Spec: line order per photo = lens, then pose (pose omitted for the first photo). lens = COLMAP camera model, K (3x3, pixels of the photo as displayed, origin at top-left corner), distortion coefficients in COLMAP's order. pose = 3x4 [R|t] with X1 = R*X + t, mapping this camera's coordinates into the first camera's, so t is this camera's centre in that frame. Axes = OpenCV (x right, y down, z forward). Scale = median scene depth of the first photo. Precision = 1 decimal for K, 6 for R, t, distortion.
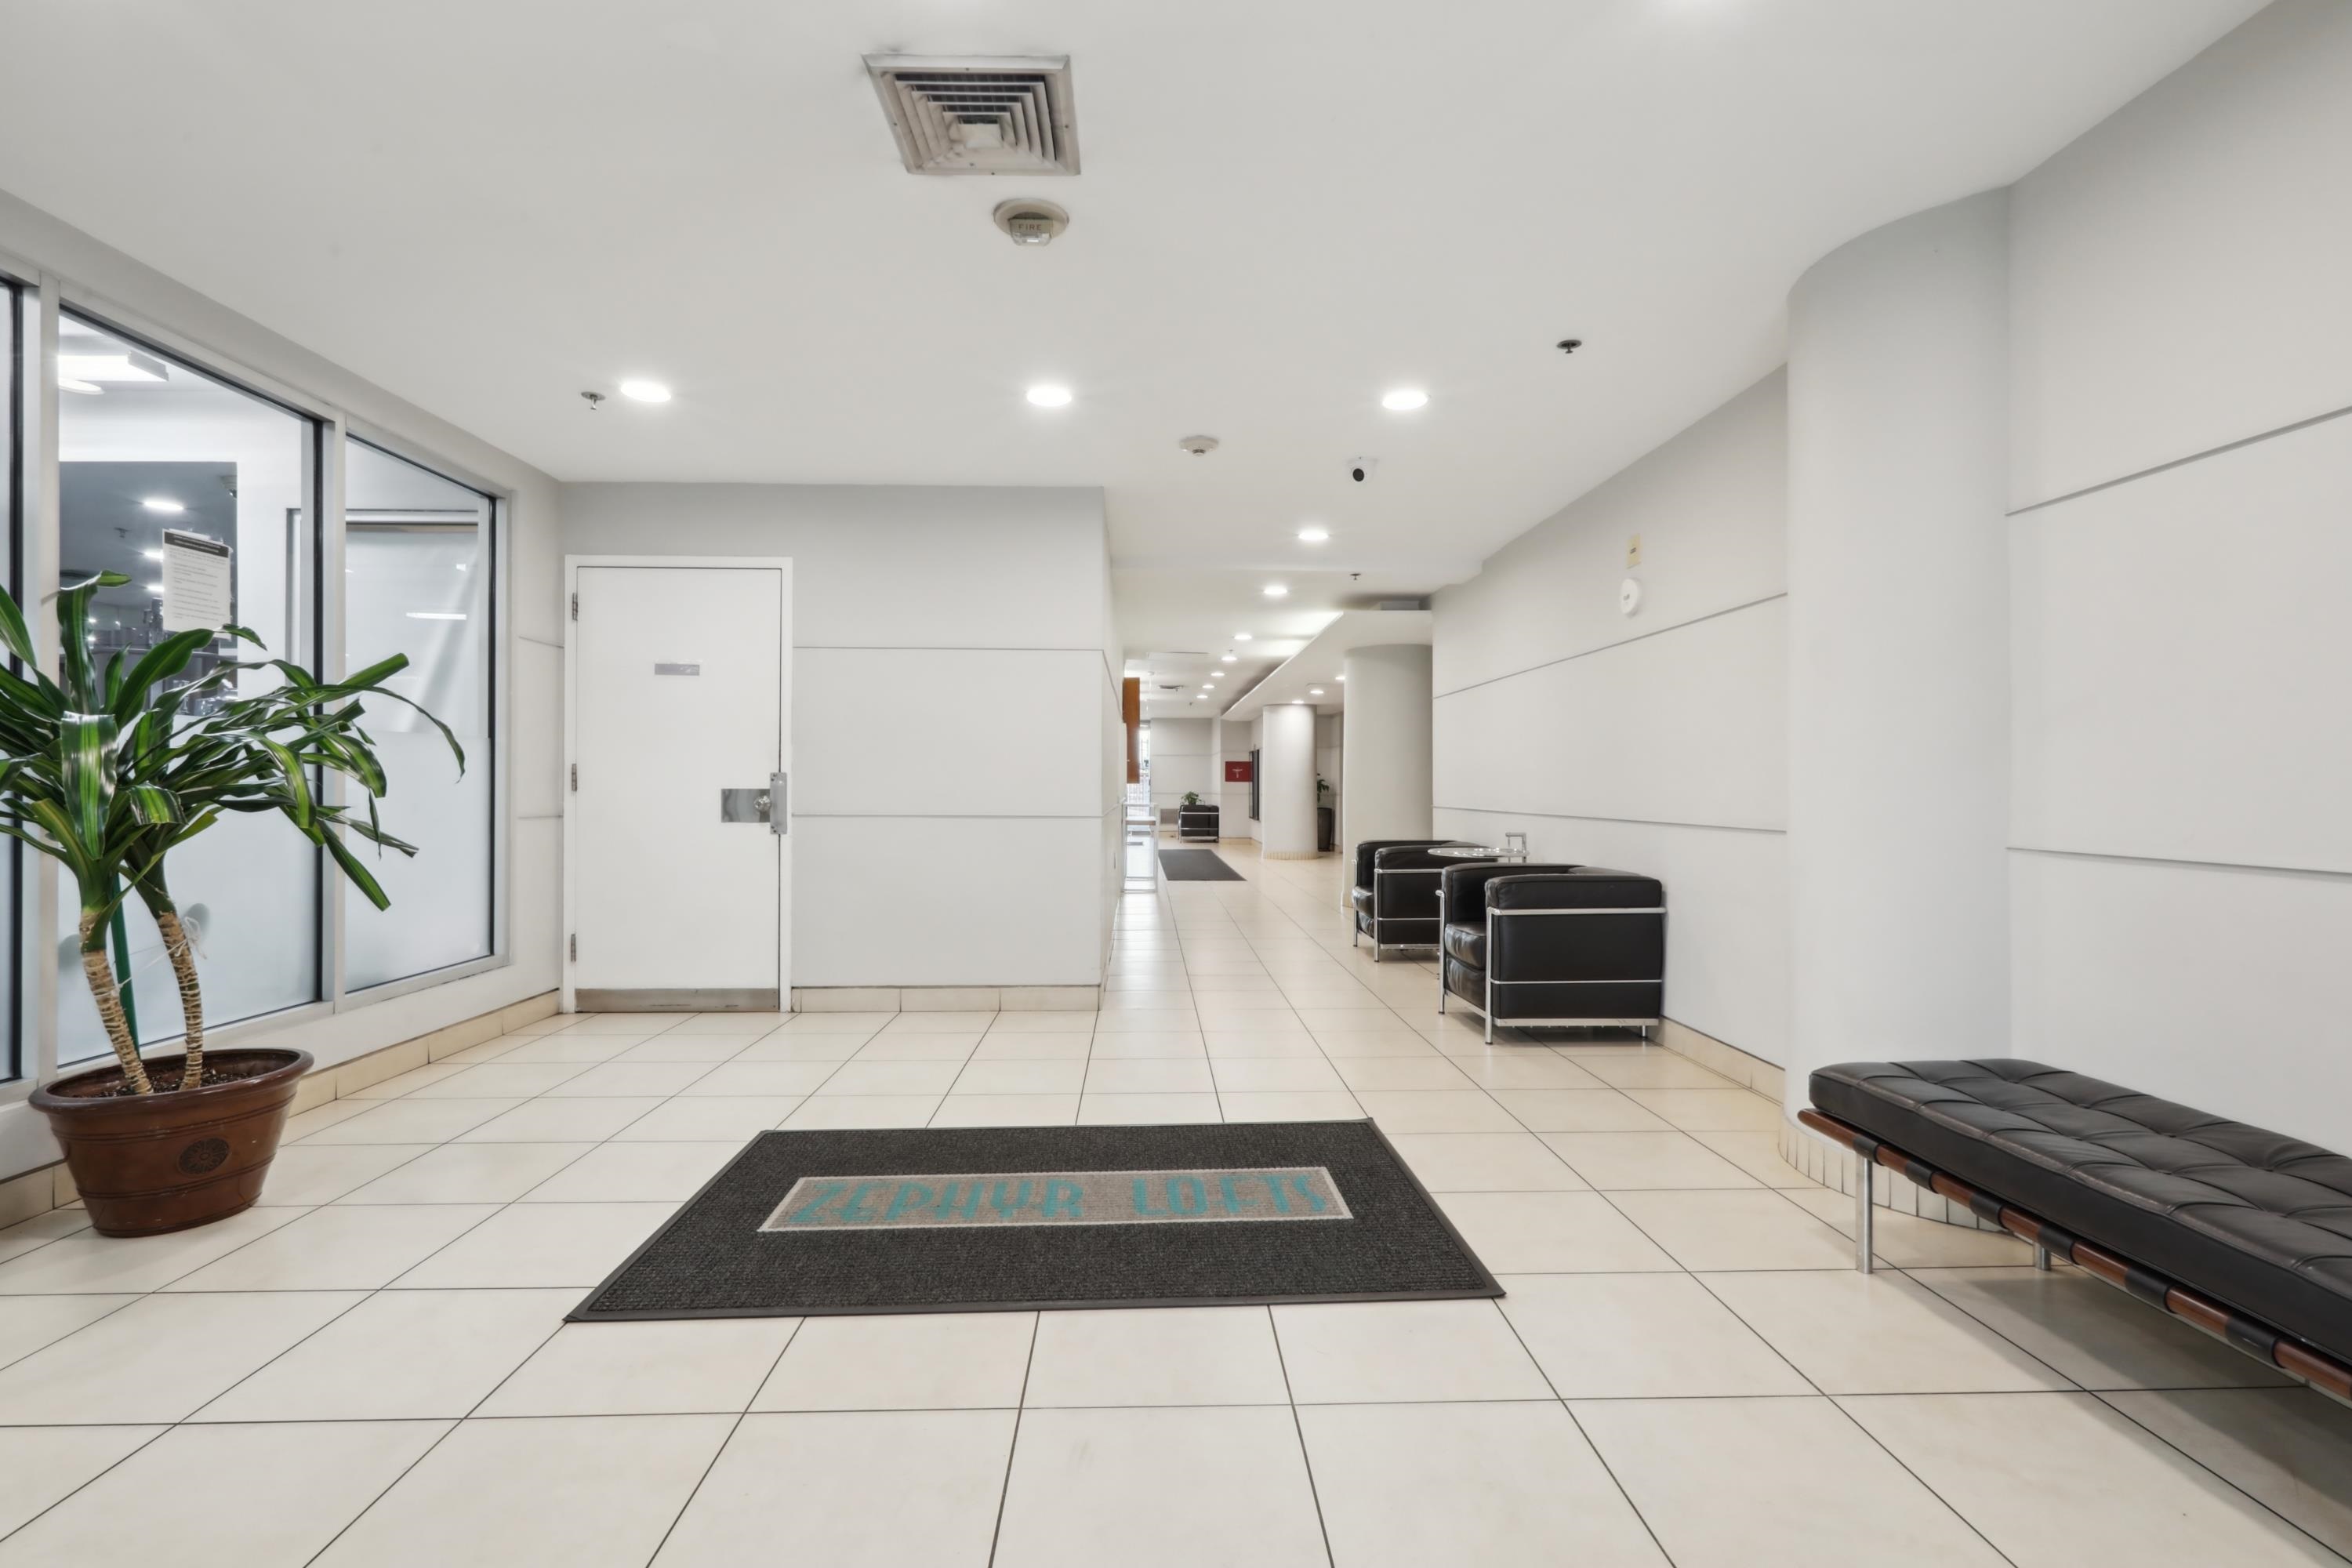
lens RADIAL K [[1059.8, 0, 1172.3], [0, 1059.8, 788.0], [0, 0, 1]] dist [0.000488, 0.000976]
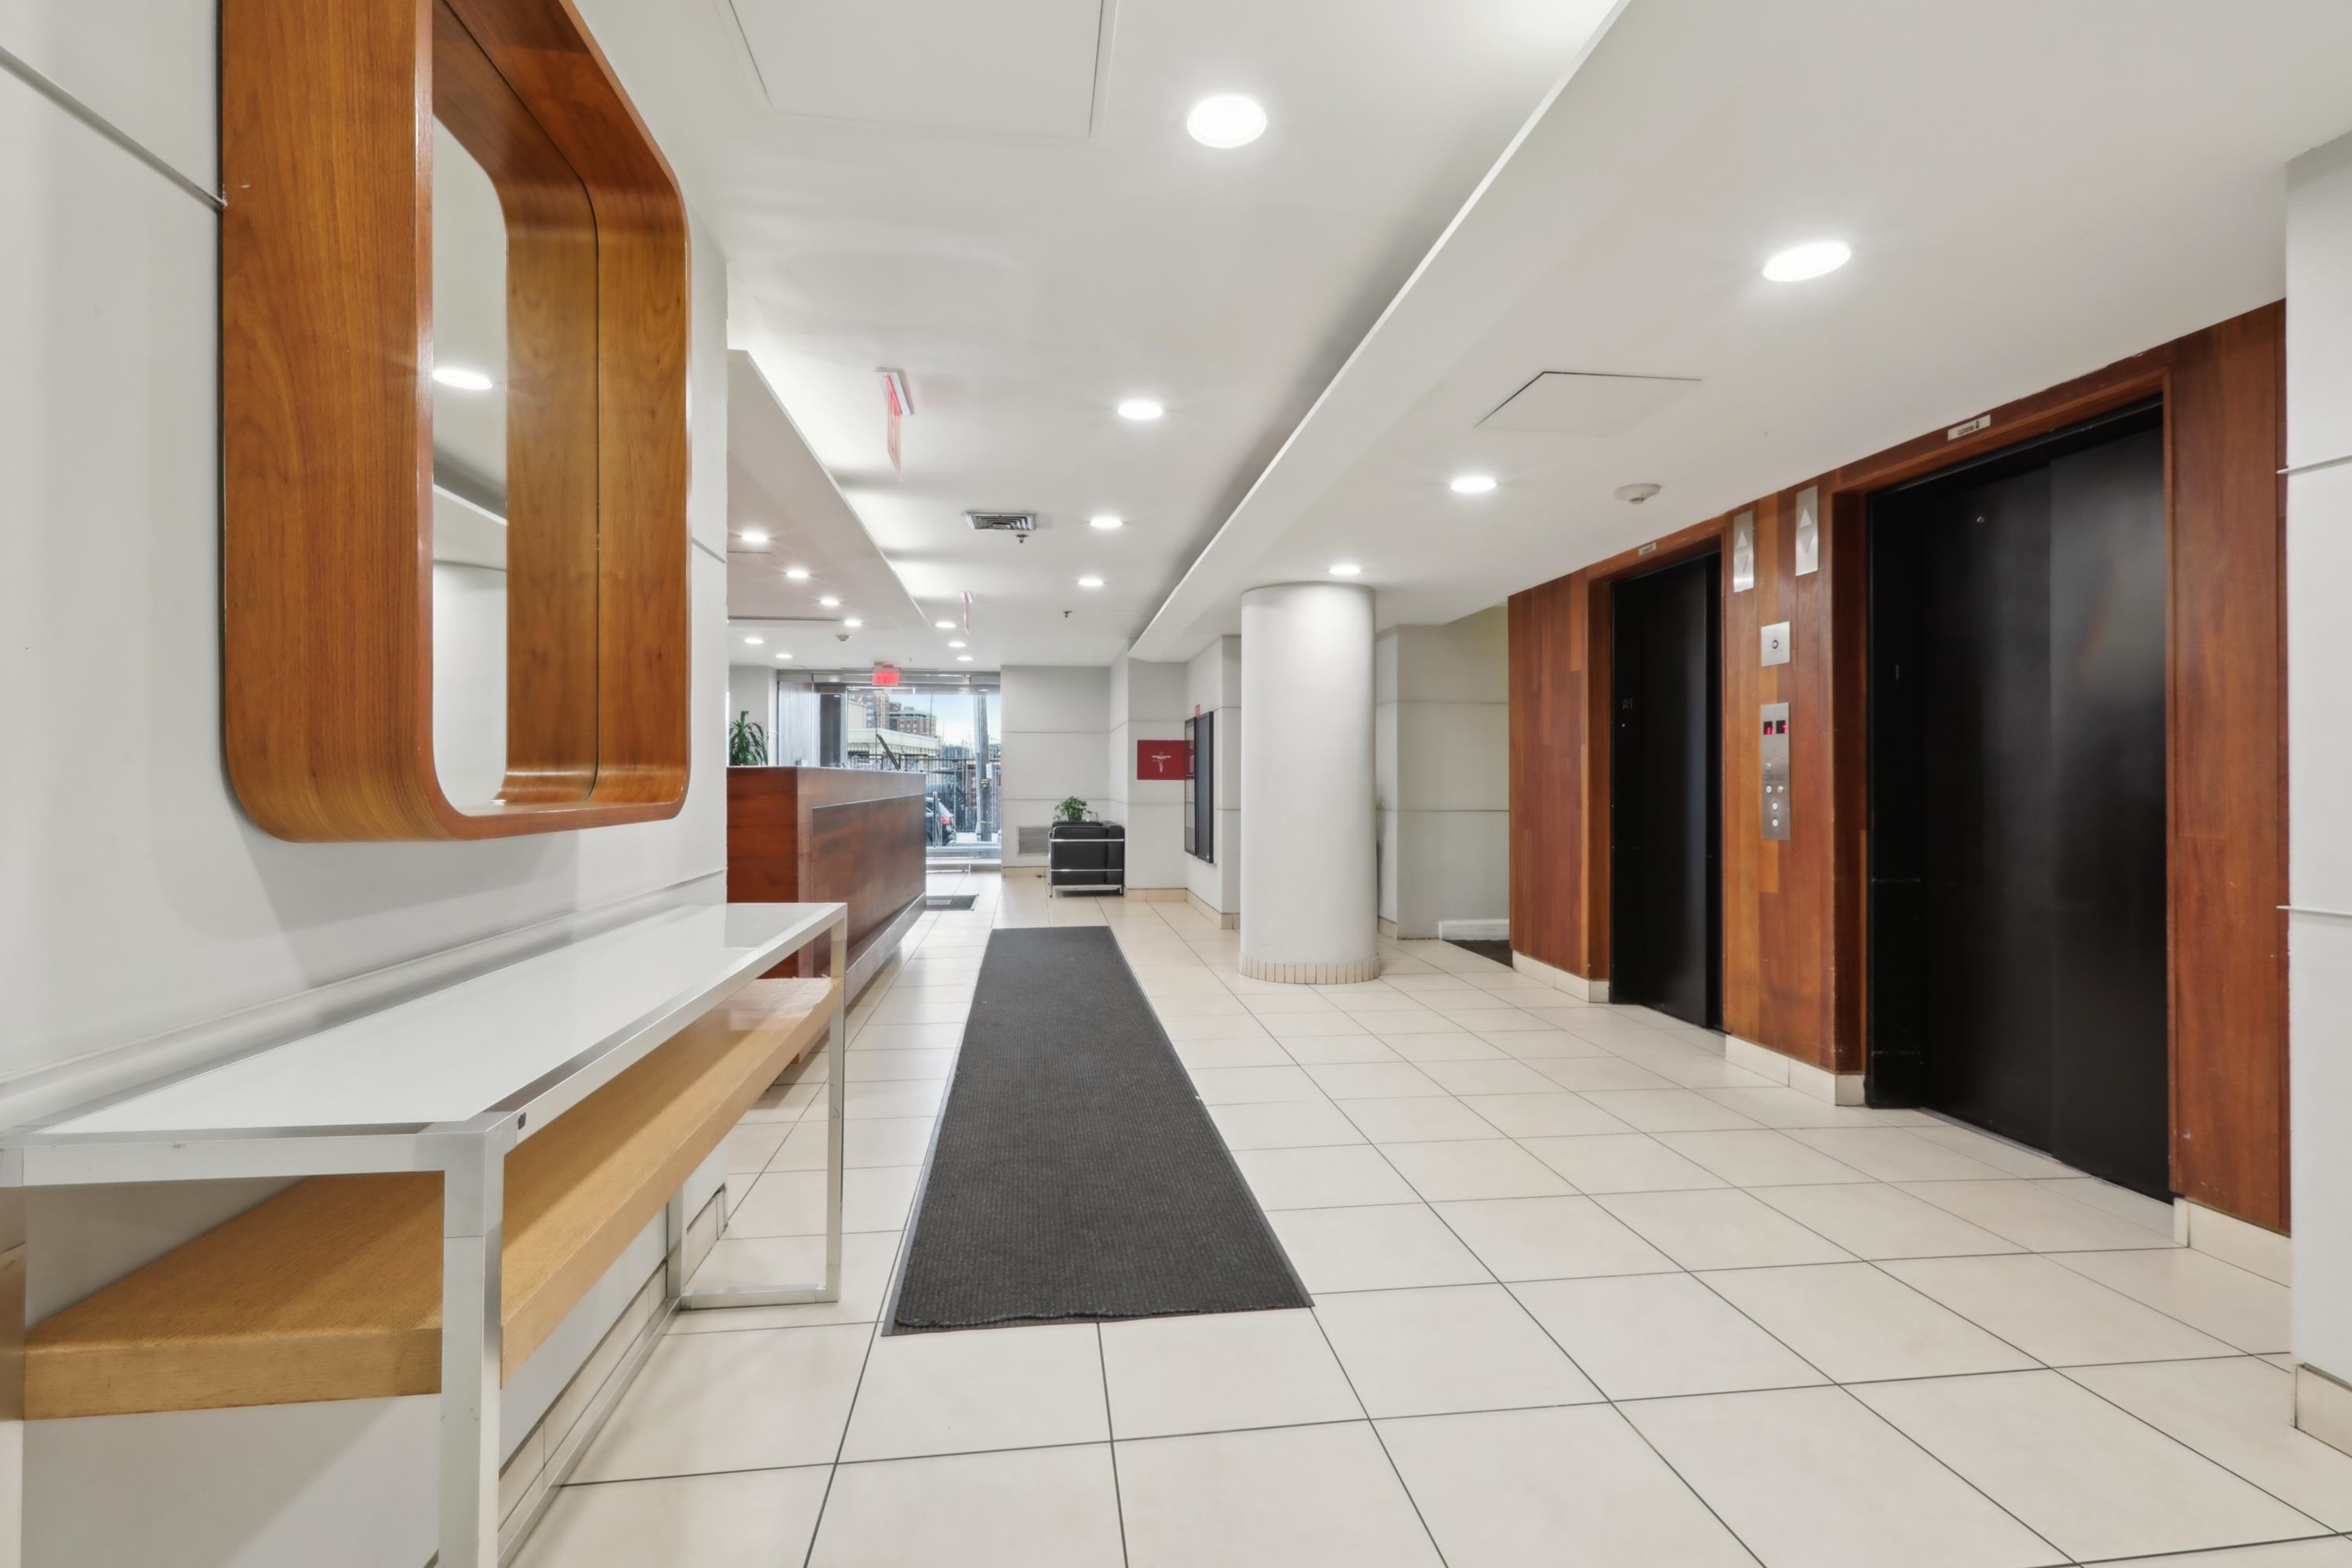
lens RADIAL K [[1059.8, 0, 1179.4], [0, 1059.8, 770.8], [0, 0, 1]] dist [0.000488, 0.000976]
pose [[0.994458, -0.000244, 0.105130, 0.016383], [0.000864, 0.999983, -0.005852, -0.007077], [-0.105127, 0.005911, 0.994441, 0.488337]]
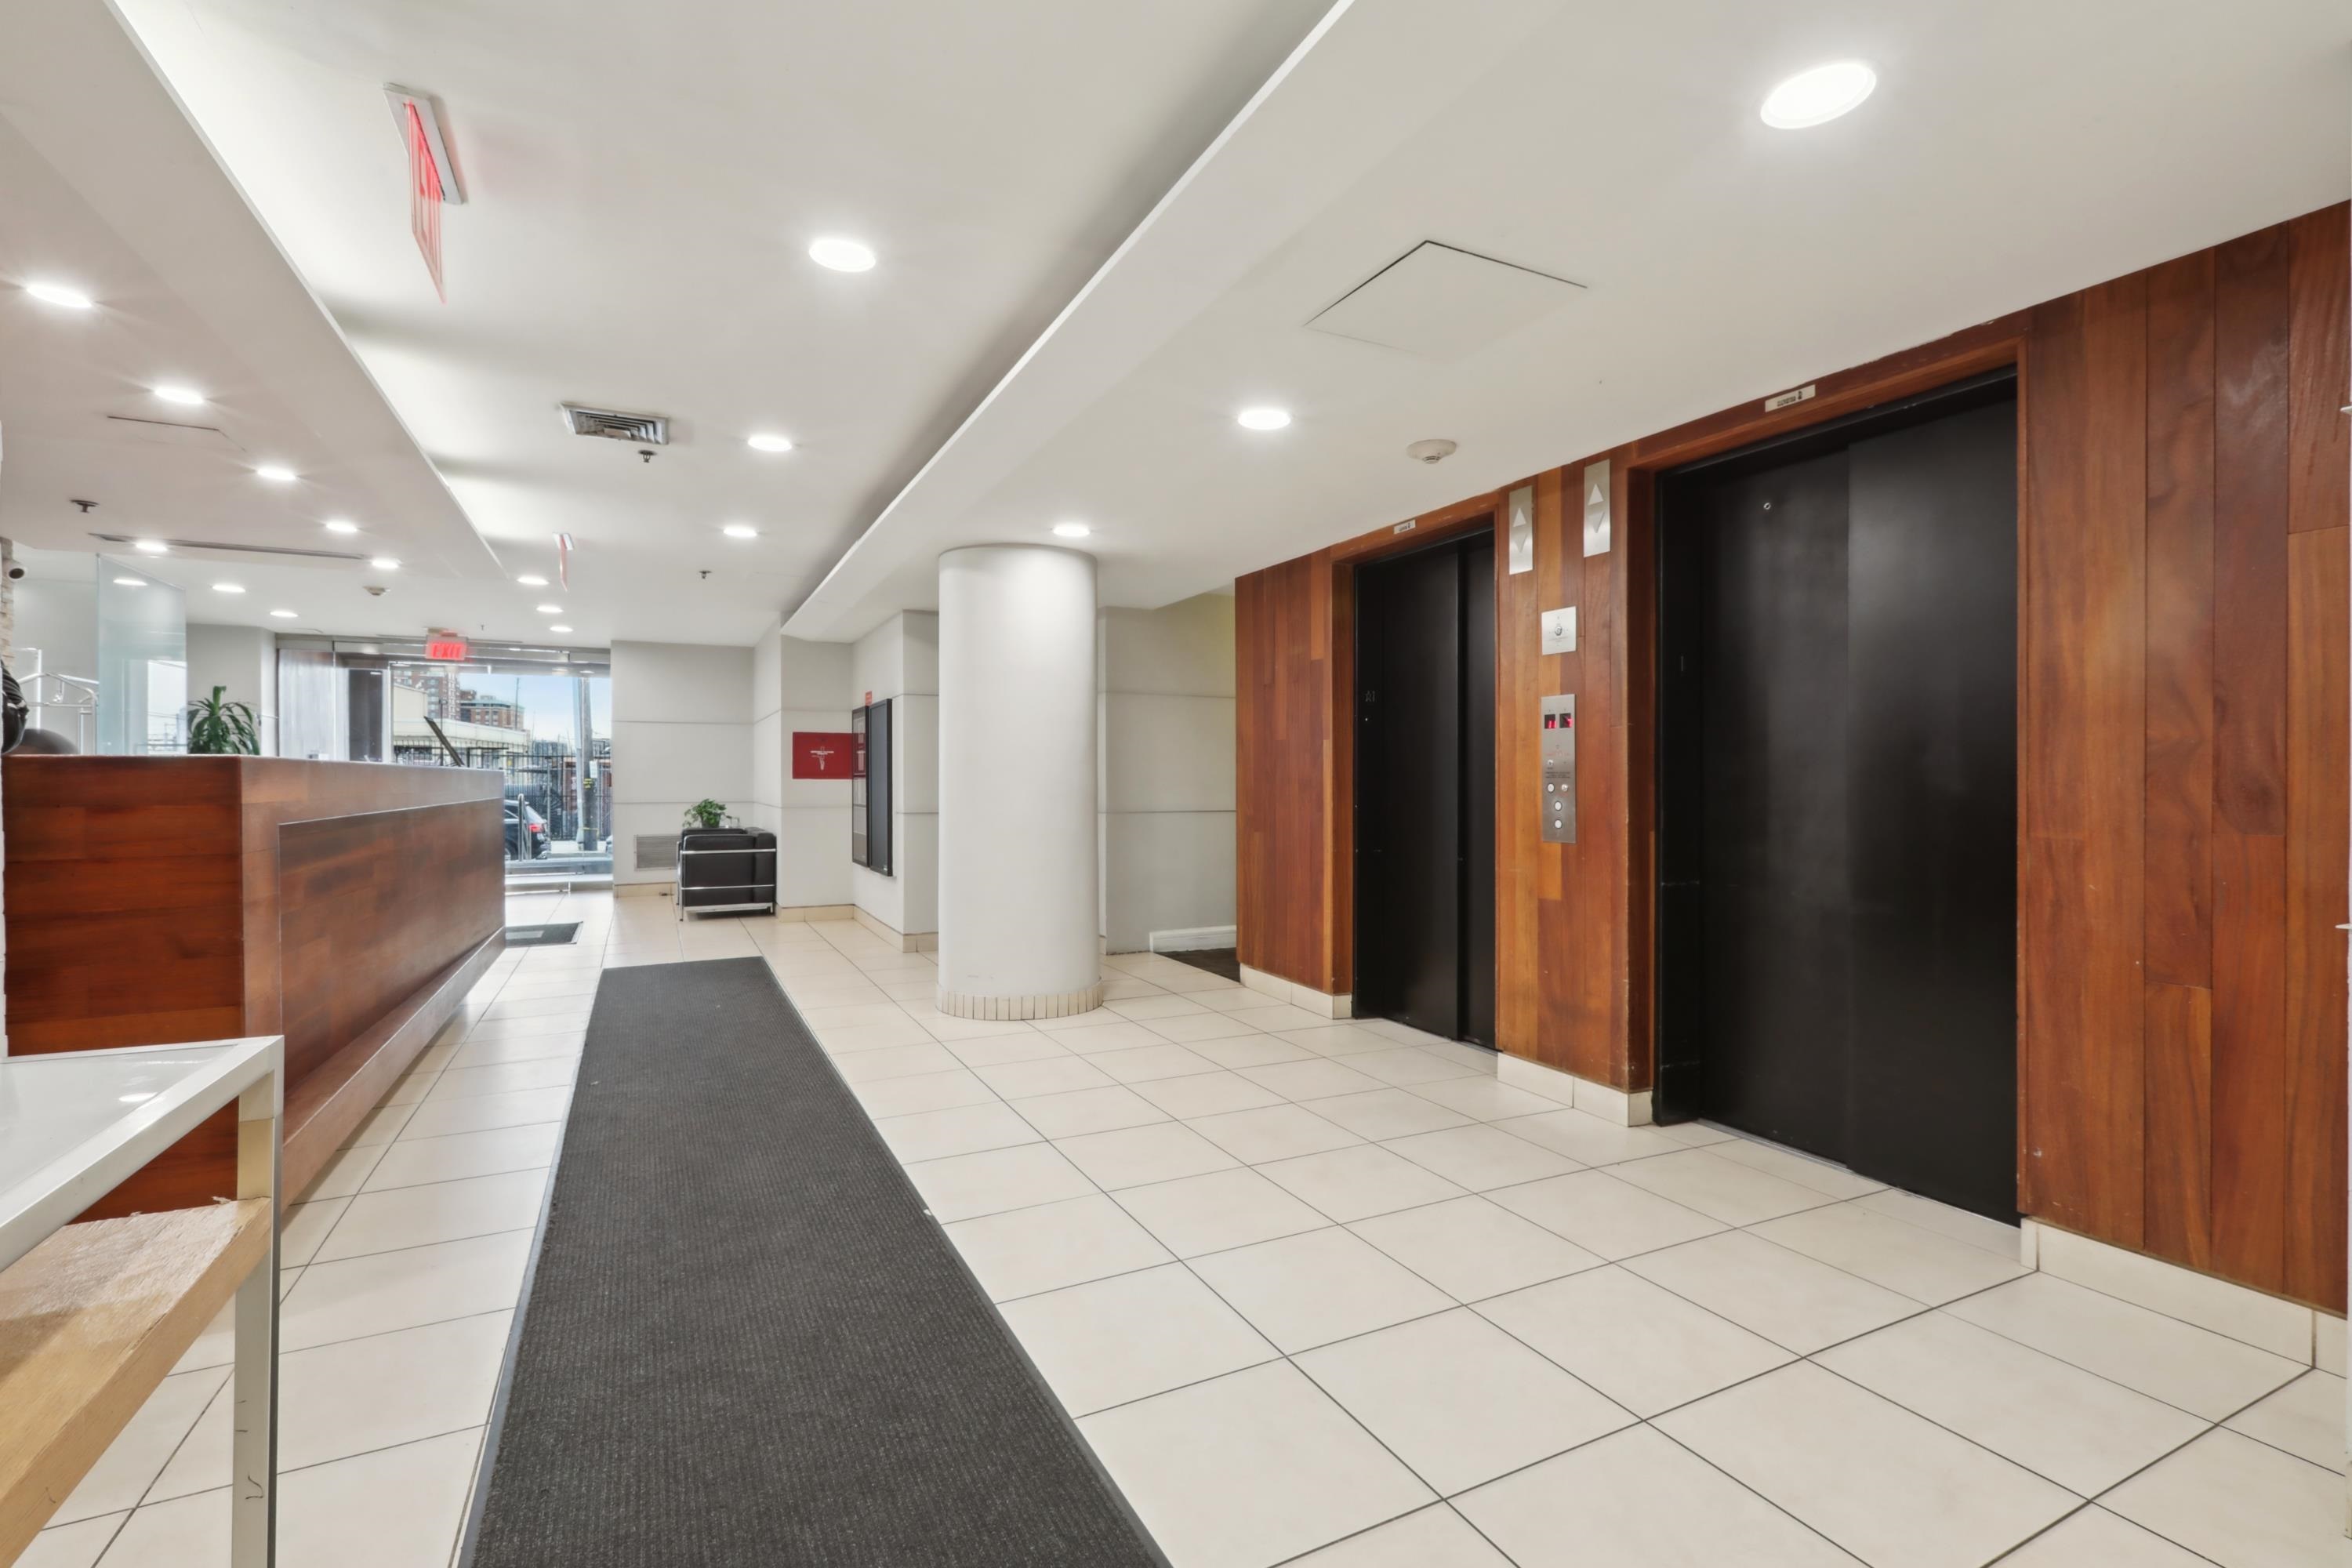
lens RADIAL K [[1059.8, 0, 1188.5], [0, 1059.8, 784.6], [0, 0, 1]] dist [0.000488, 0.000976]
pose [[0.904880, -0.004415, 0.425644, 0.011779], [0.001138, 0.999968, 0.007954, -0.006806], [-0.425665, -0.006713, 0.904856, 0.536093]]
